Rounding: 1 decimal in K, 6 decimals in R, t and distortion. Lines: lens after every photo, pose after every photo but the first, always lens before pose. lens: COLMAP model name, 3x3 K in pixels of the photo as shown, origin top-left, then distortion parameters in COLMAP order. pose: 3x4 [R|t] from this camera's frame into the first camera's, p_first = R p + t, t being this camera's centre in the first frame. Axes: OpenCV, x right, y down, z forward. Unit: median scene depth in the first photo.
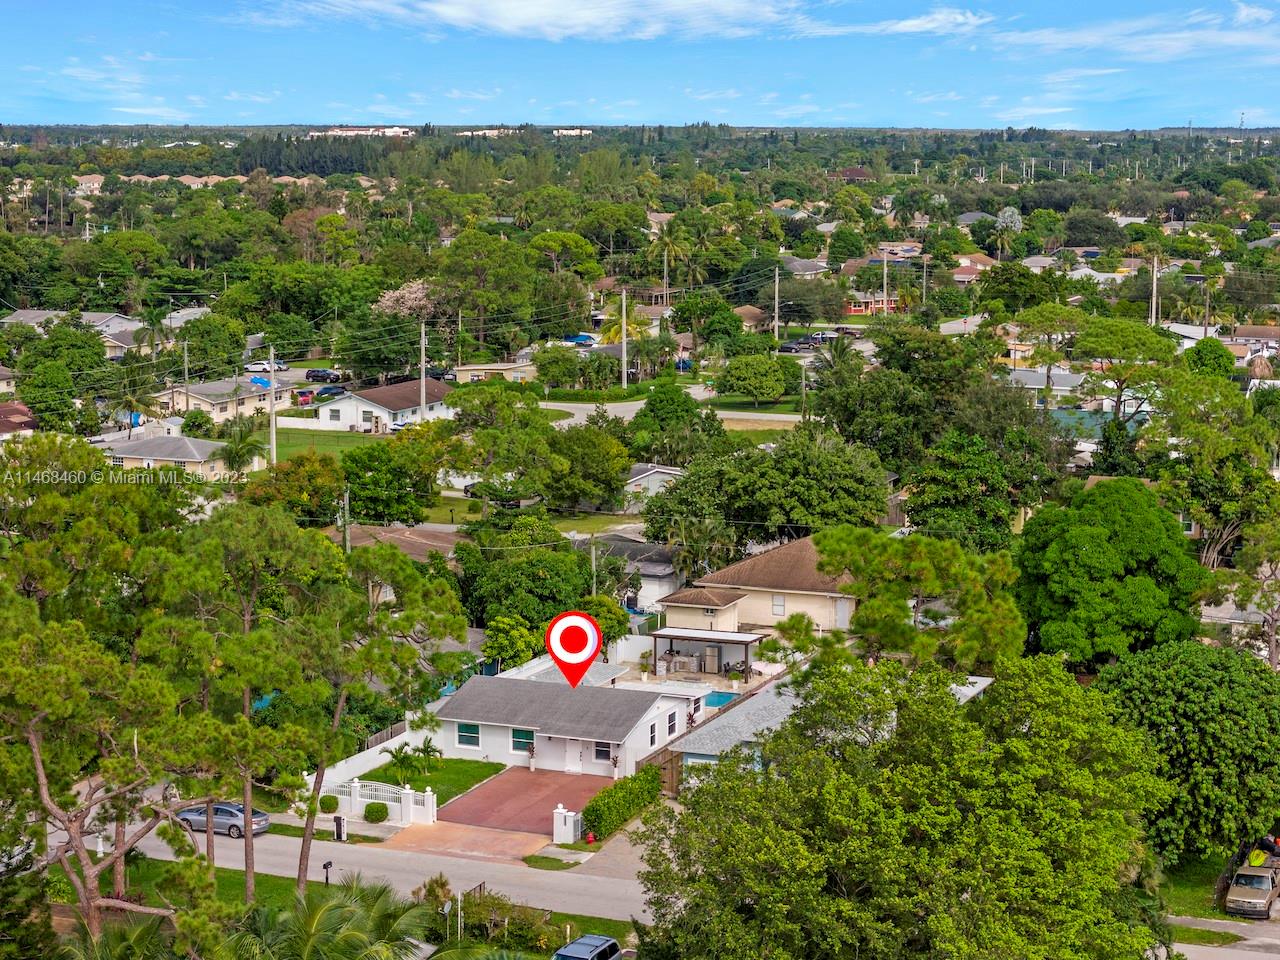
lens RADIAL K [[2594.6, 0, 640.9], [0, 2594.6, 479.5], [0, 0, 1]] dist [-0.087845, 0.000000]
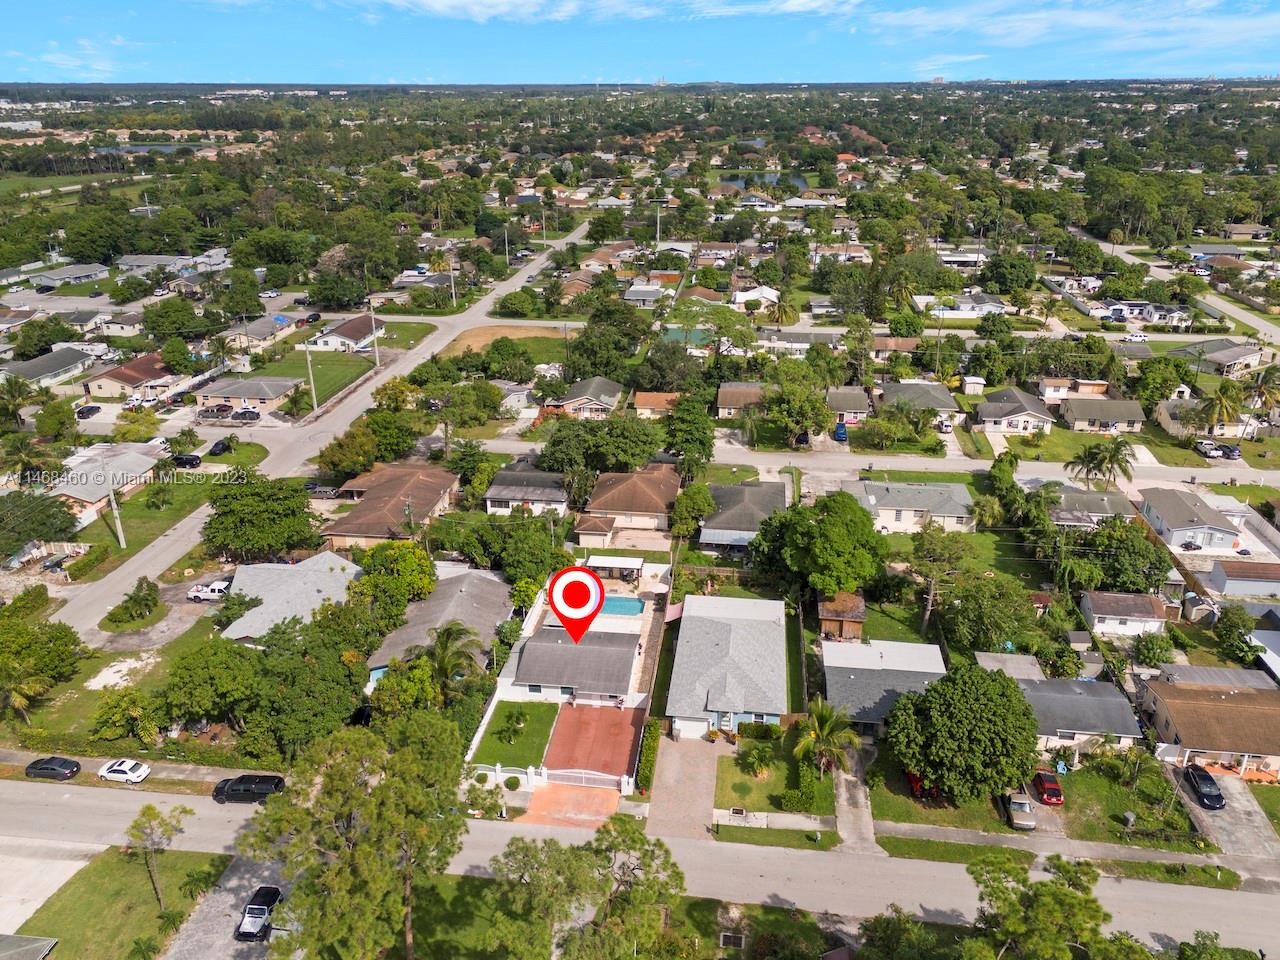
lens RADIAL K [[917.0, 0, 636.9], [0, 917.0, 482.8], [0, 0, 1]] dist [0.031702, 0.002720]
pose [[0.961178, -0.110148, 0.252991, -0.112154], [0.034580, 0.957725, 0.285601, -0.172276], [-0.273754, -0.265765, 0.924353, 0.323655]]
